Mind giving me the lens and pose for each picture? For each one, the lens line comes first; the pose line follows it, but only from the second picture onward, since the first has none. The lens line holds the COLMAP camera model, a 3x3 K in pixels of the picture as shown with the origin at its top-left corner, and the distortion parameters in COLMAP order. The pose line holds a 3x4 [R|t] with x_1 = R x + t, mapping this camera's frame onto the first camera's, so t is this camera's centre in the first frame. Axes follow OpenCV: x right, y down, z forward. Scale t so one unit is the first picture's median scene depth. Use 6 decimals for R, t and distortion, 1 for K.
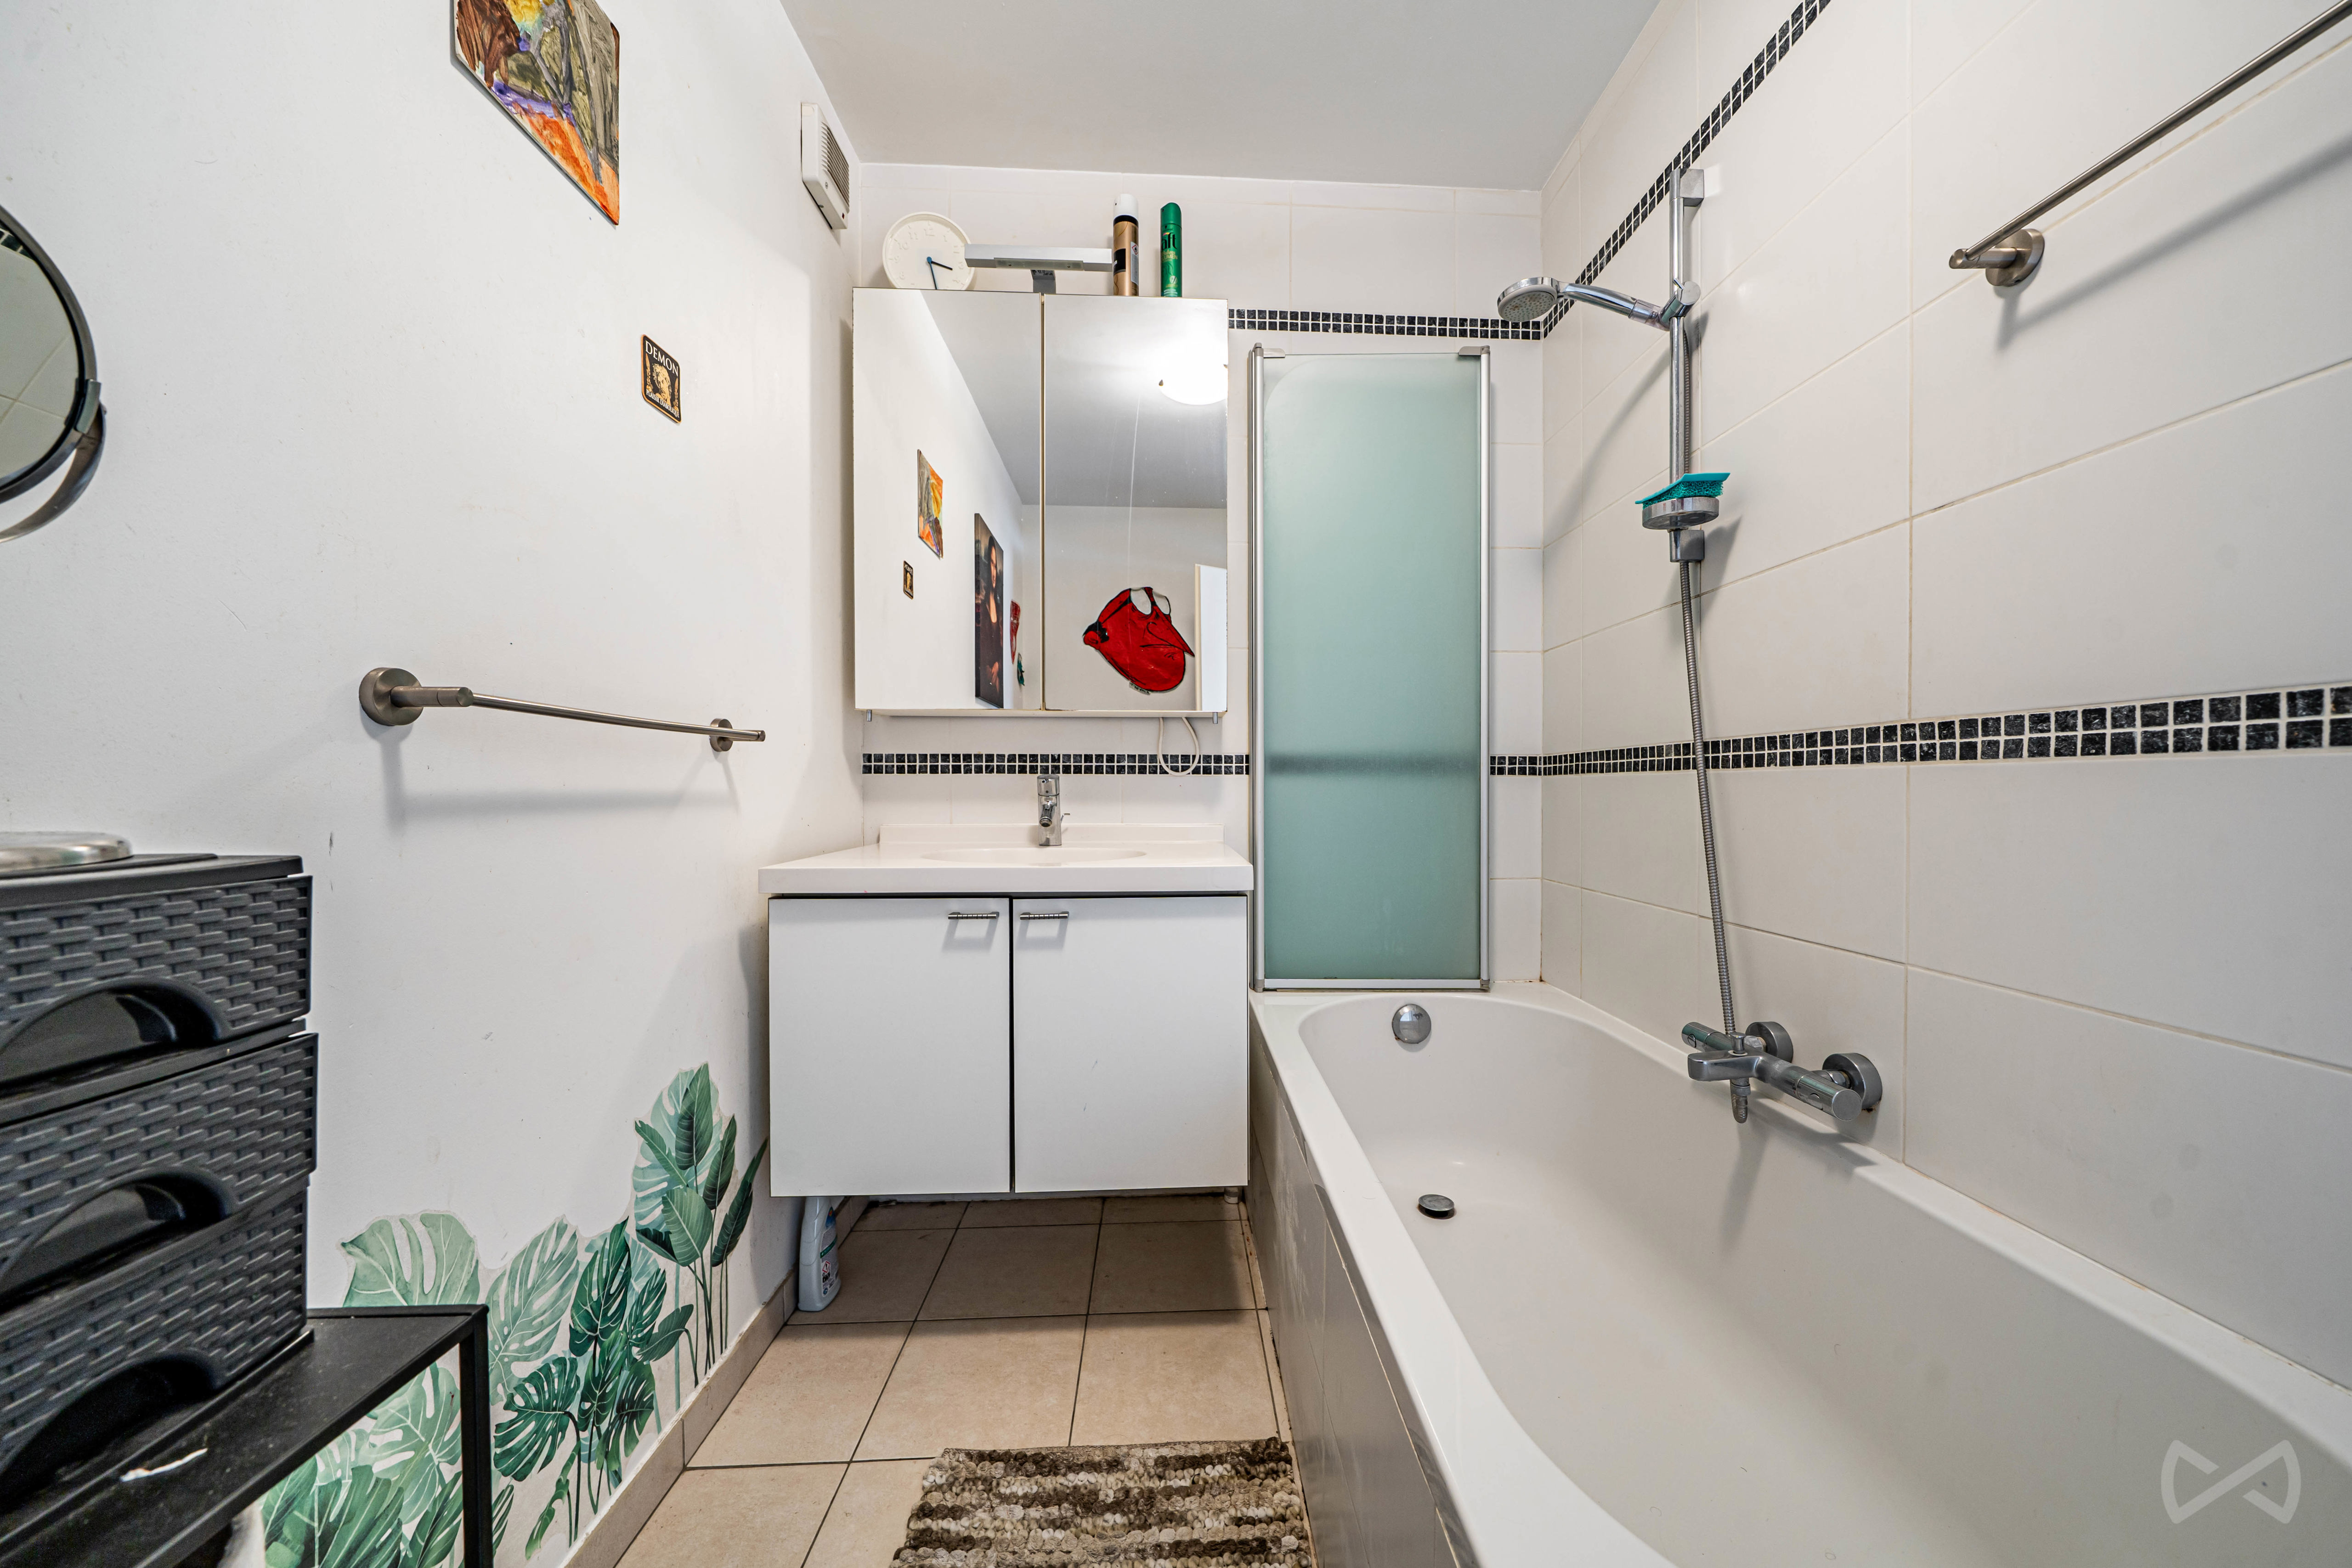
lens RADIAL K [[829.6, 0, 1187.2], [0, 829.6, 795.4], [0, 0, 1]] dist [-0.010811, 0.000221]
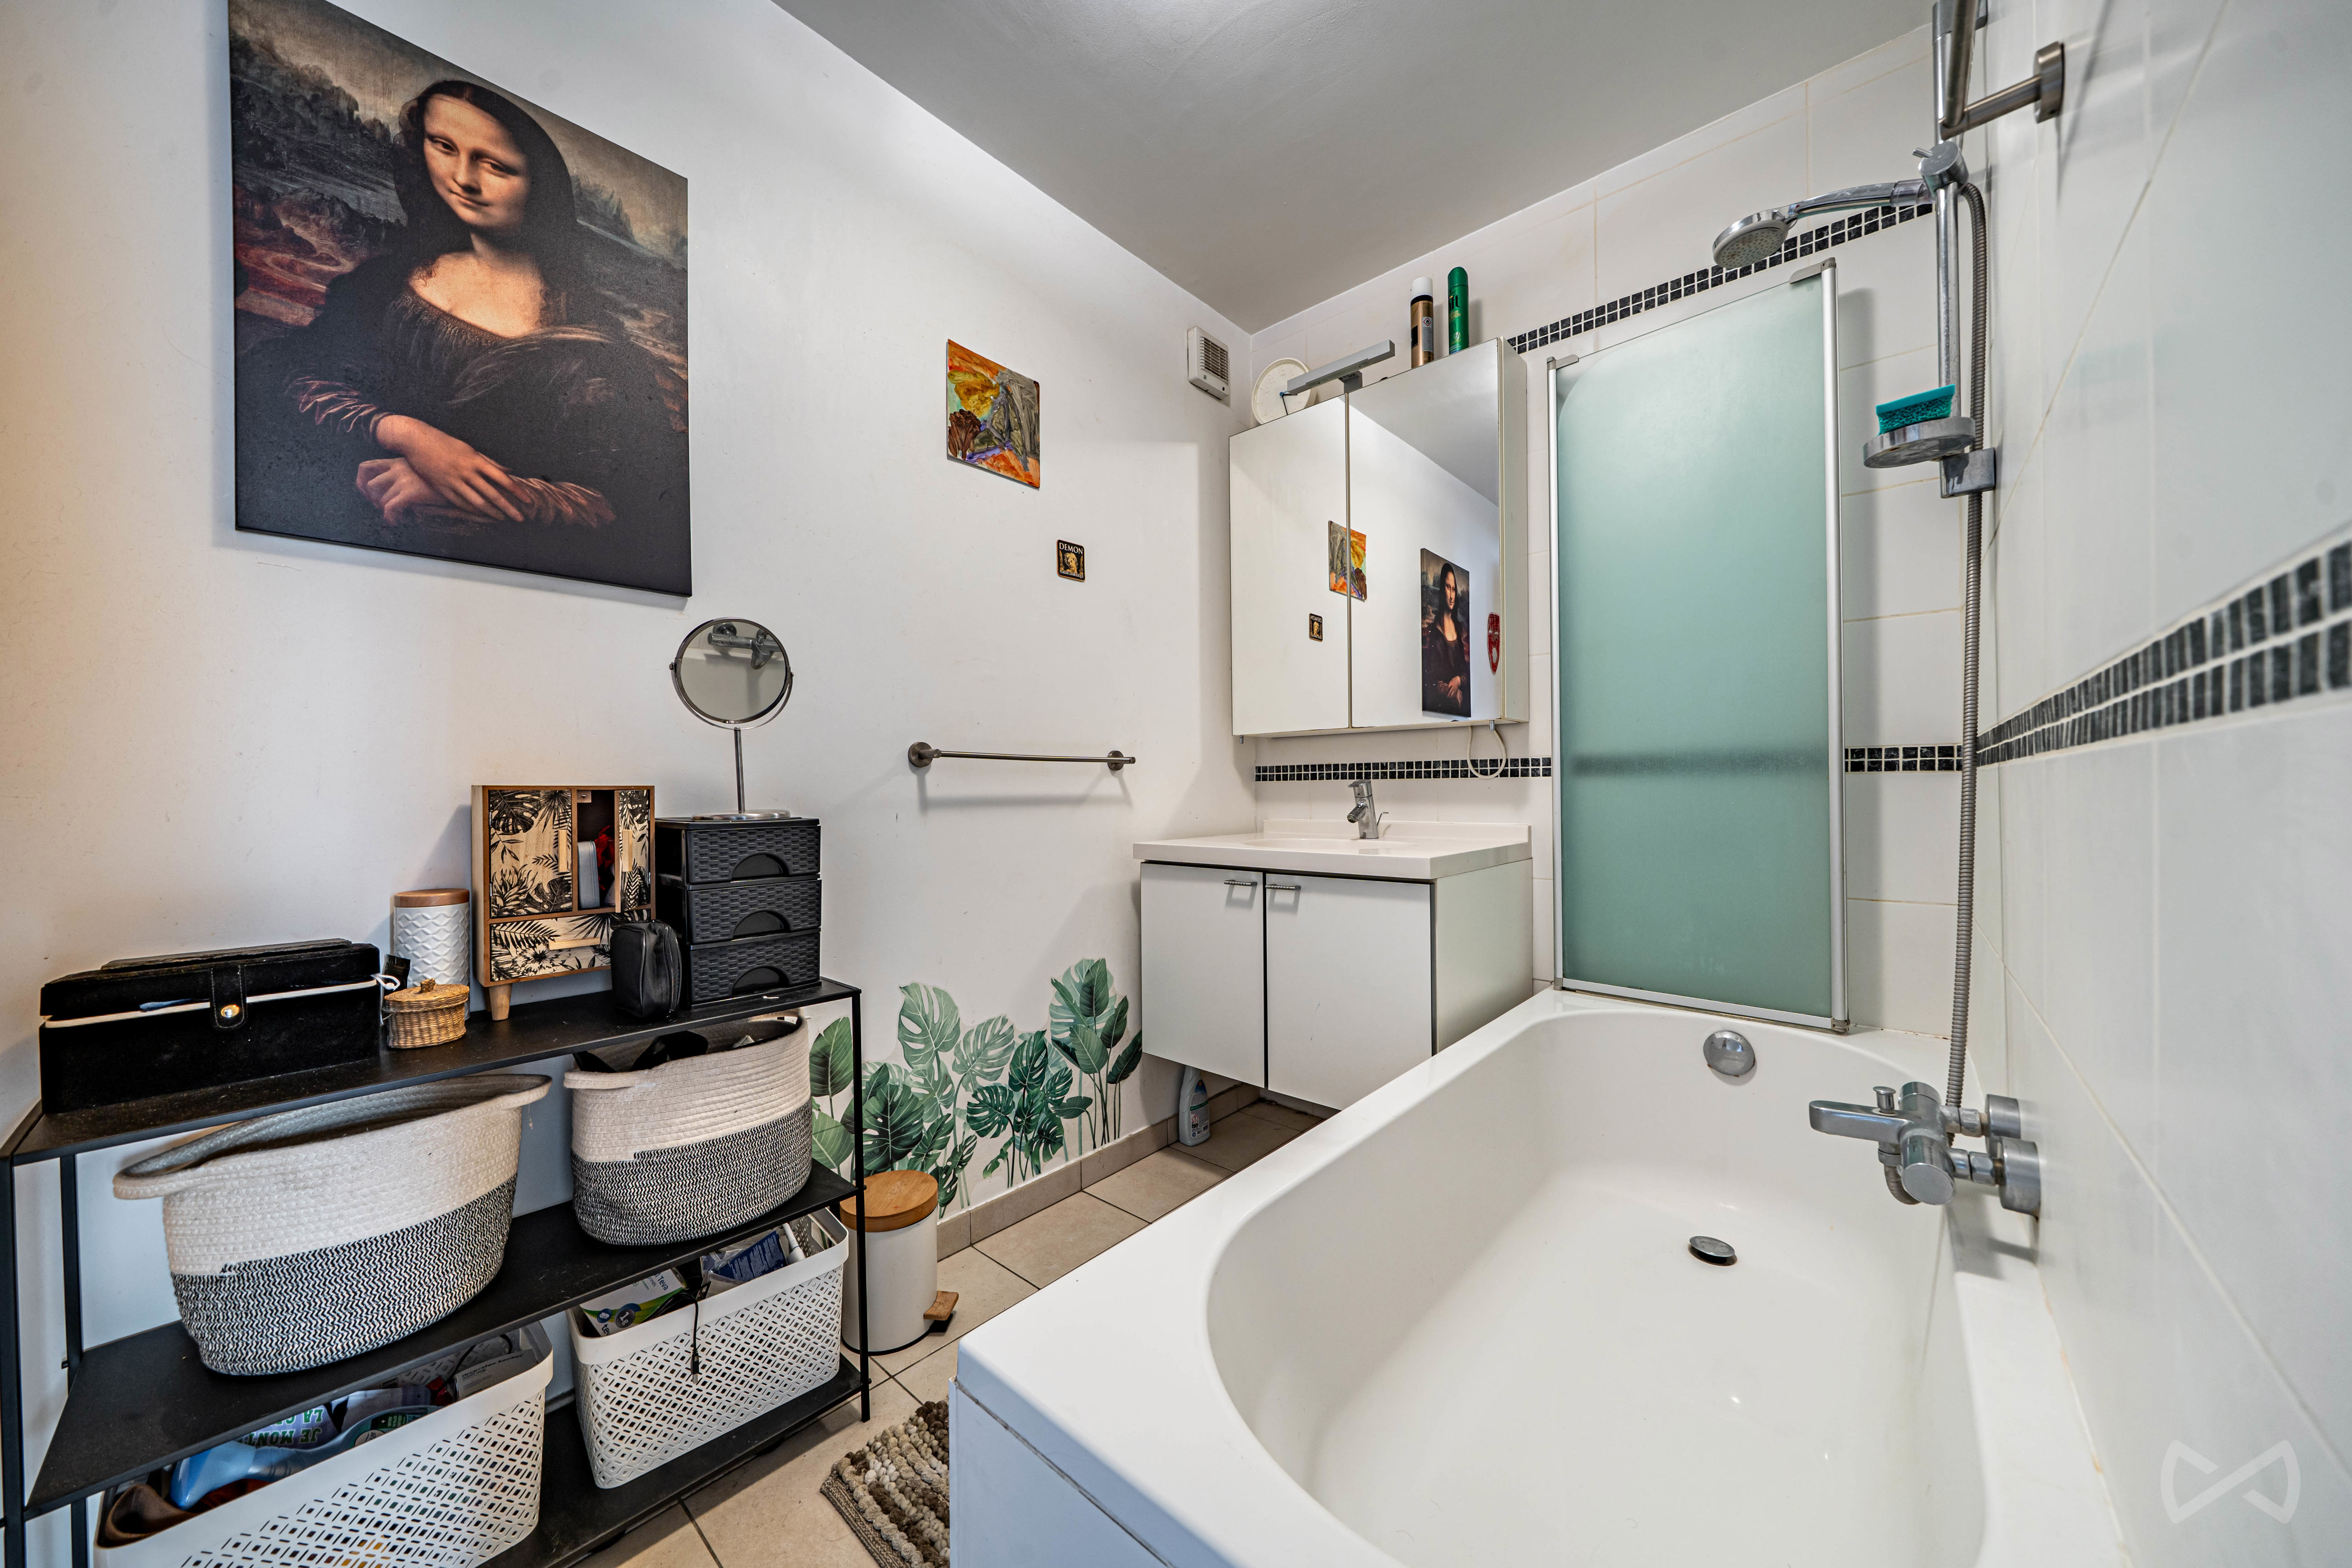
lens RADIAL K [[829.8, 0, 1193.7], [0, 829.8, 790.2], [0, 0, 1]] dist [-0.010811, 0.000221]
pose [[0.708346, -0.006238, -0.705838, 0.668666], [0.001579, 0.999972, -0.007253, -0.001657], [0.705863, 0.004023, 0.708336, -0.054138]]
